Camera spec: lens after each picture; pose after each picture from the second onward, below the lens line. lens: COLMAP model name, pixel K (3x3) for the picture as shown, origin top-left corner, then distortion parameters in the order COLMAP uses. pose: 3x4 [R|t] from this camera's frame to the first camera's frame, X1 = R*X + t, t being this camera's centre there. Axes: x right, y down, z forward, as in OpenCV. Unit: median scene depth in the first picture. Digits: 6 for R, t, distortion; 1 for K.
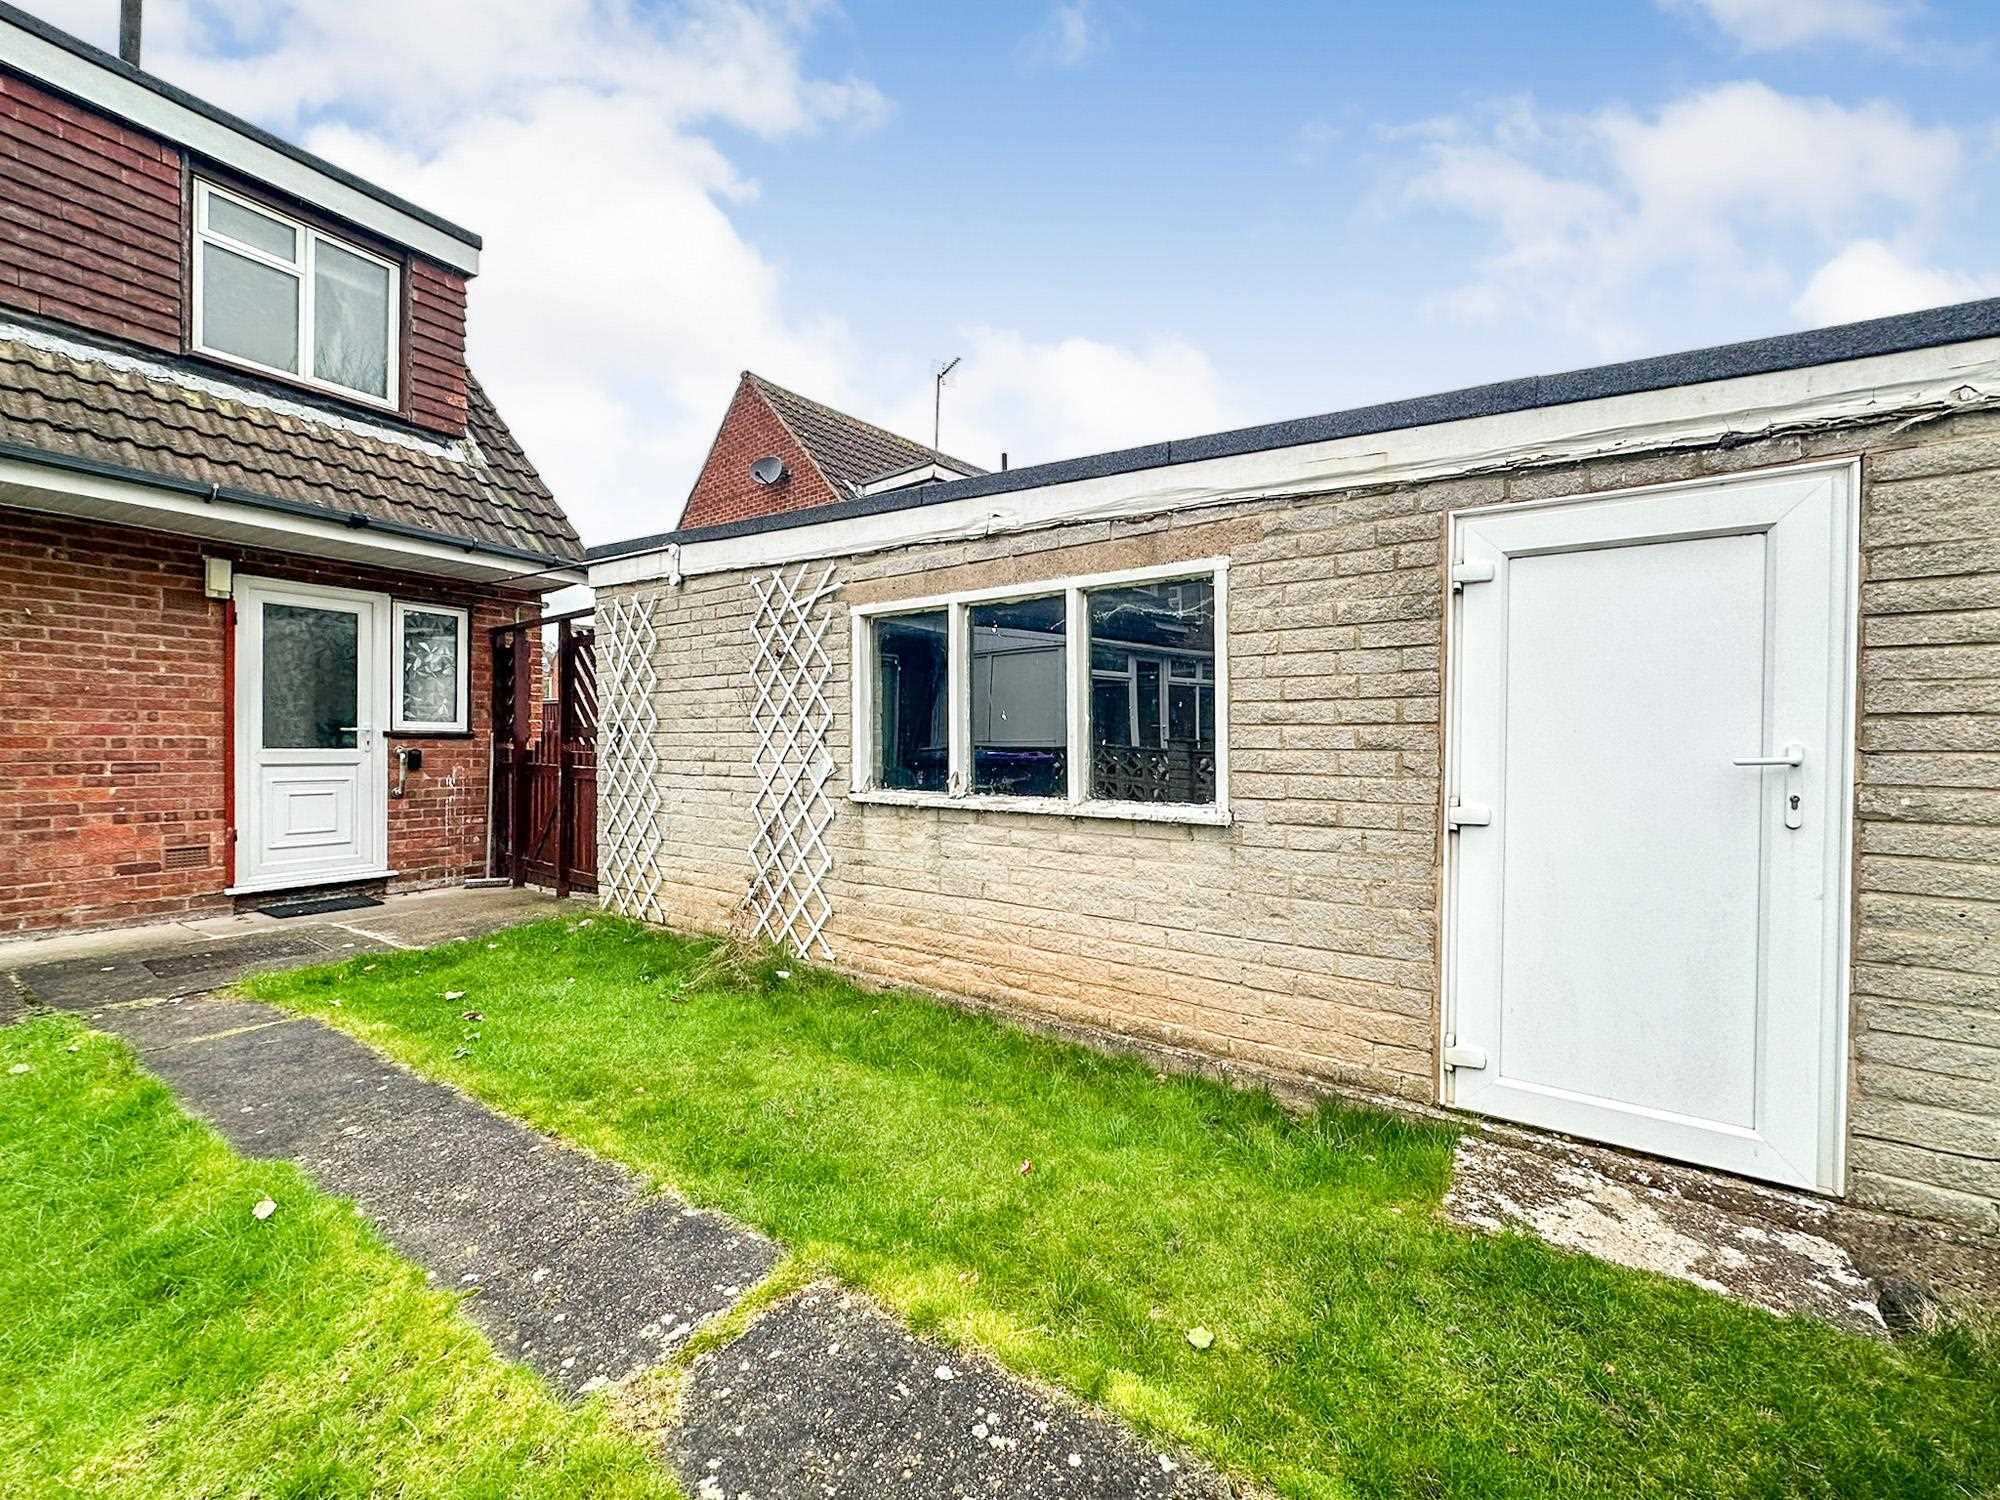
lens RADIAL K [[820.5, 0, 997.4], [0, 820.5, 741.6], [0, 0, 1]] dist [0.000626, -0.000129]
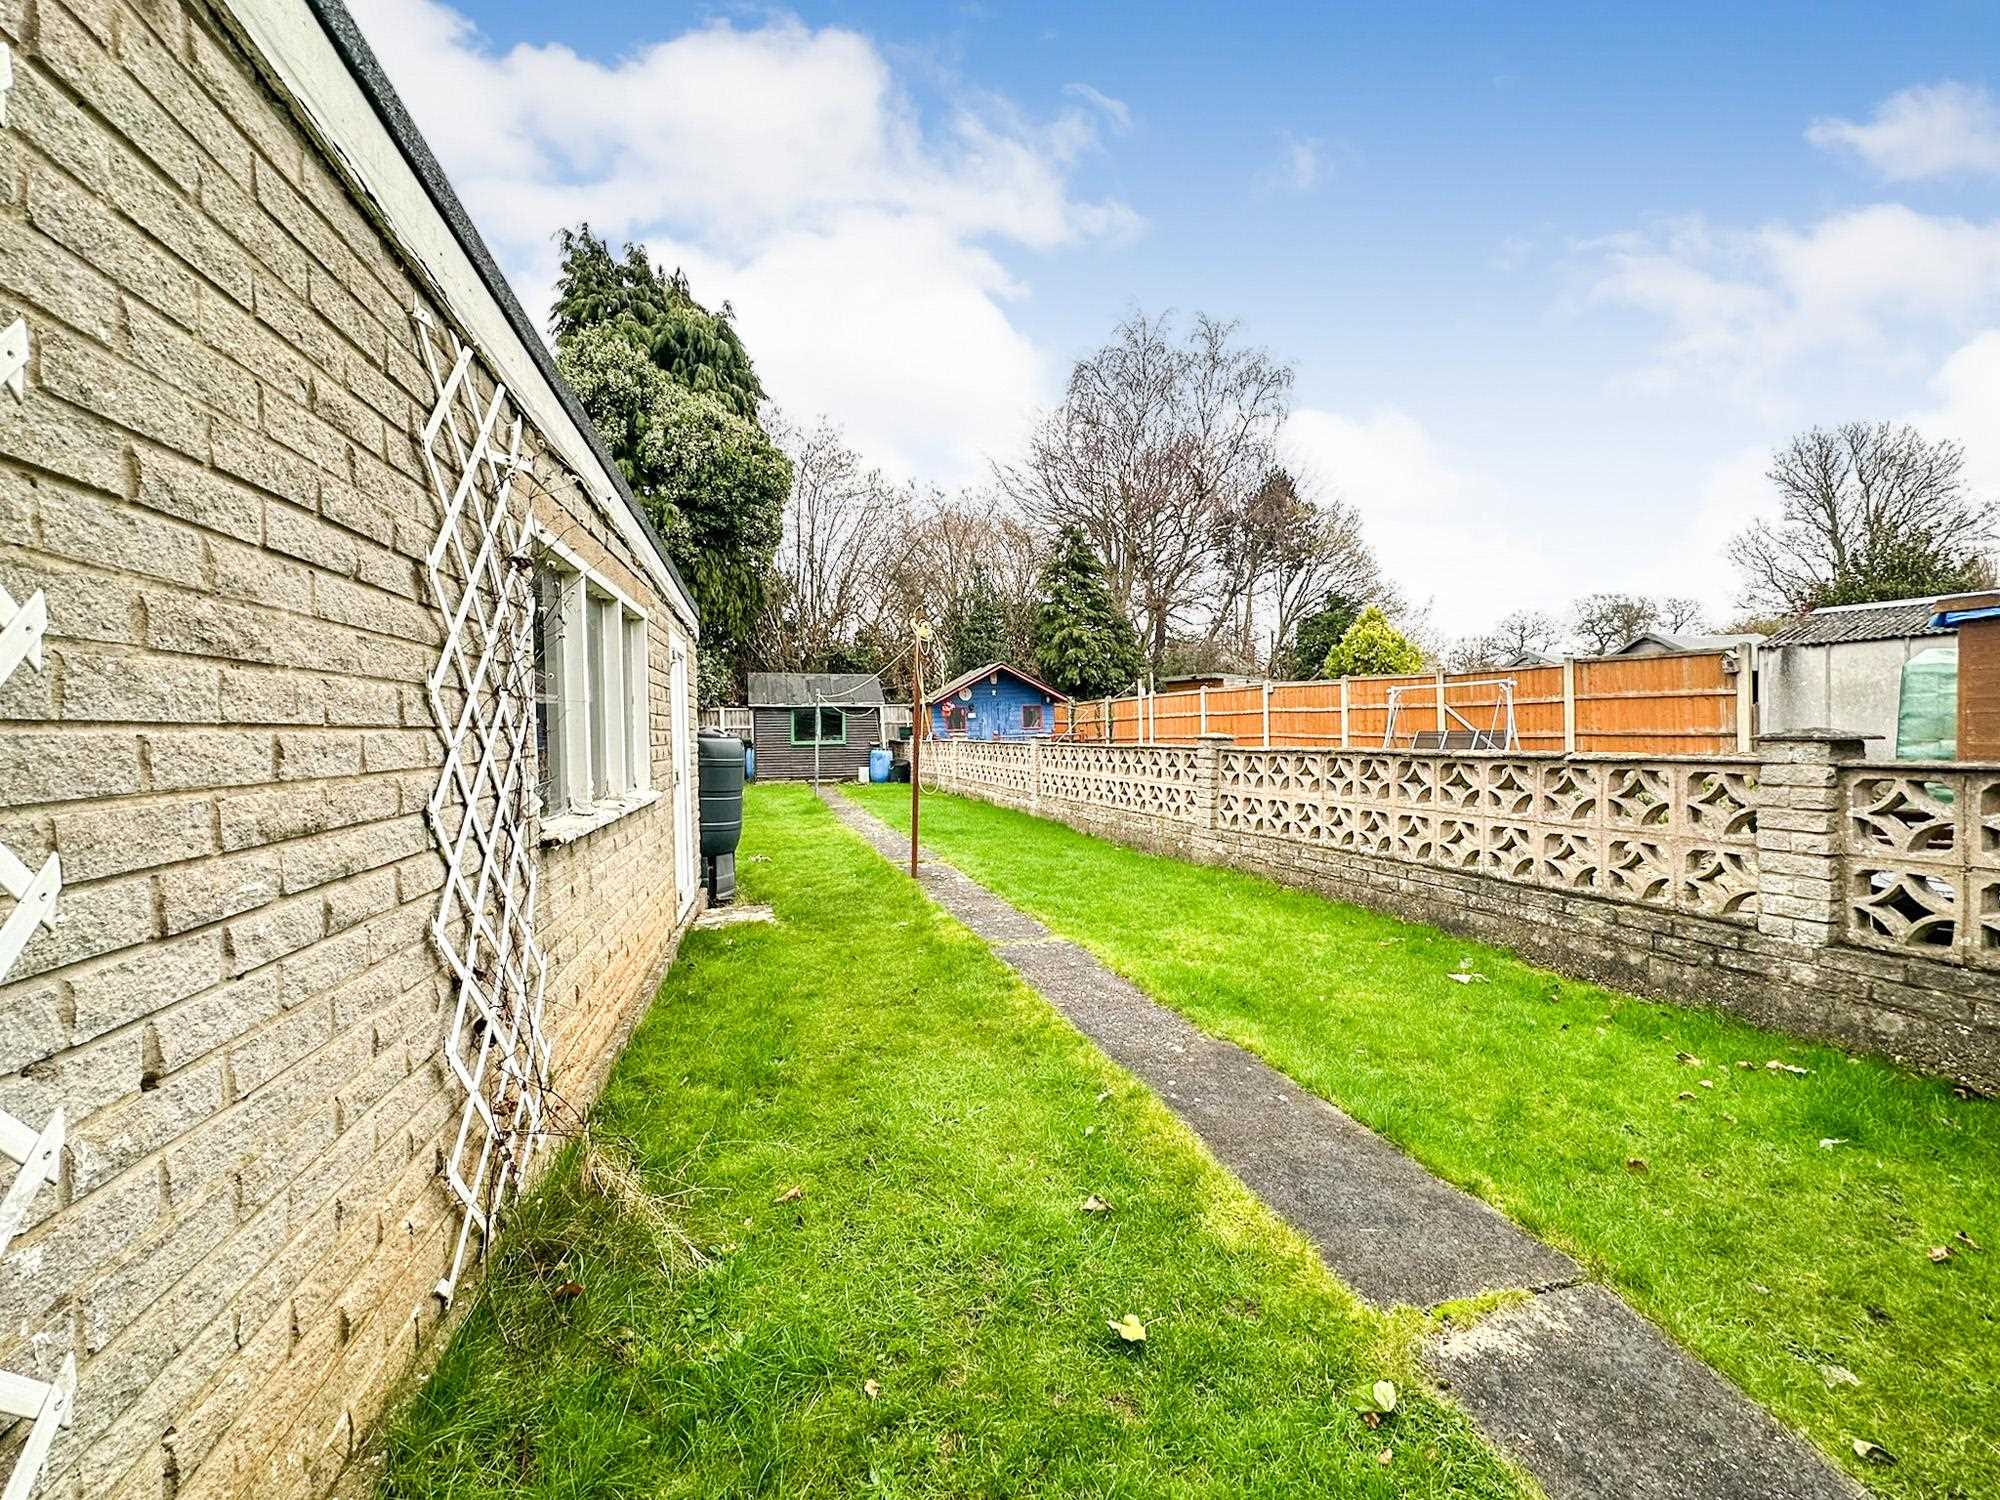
lens RADIAL K [[811.4, 0, 1006.5], [0, 811.4, 752.1], [0, 0, 1]] dist [0.001223, -0.000072]
pose [[-0.765406, -0.006435, 0.643516, -1.130787], [0.018793, 0.999300, 0.032345, -0.014154], [-0.643274, 0.036851, -0.764749, 1.719571]]
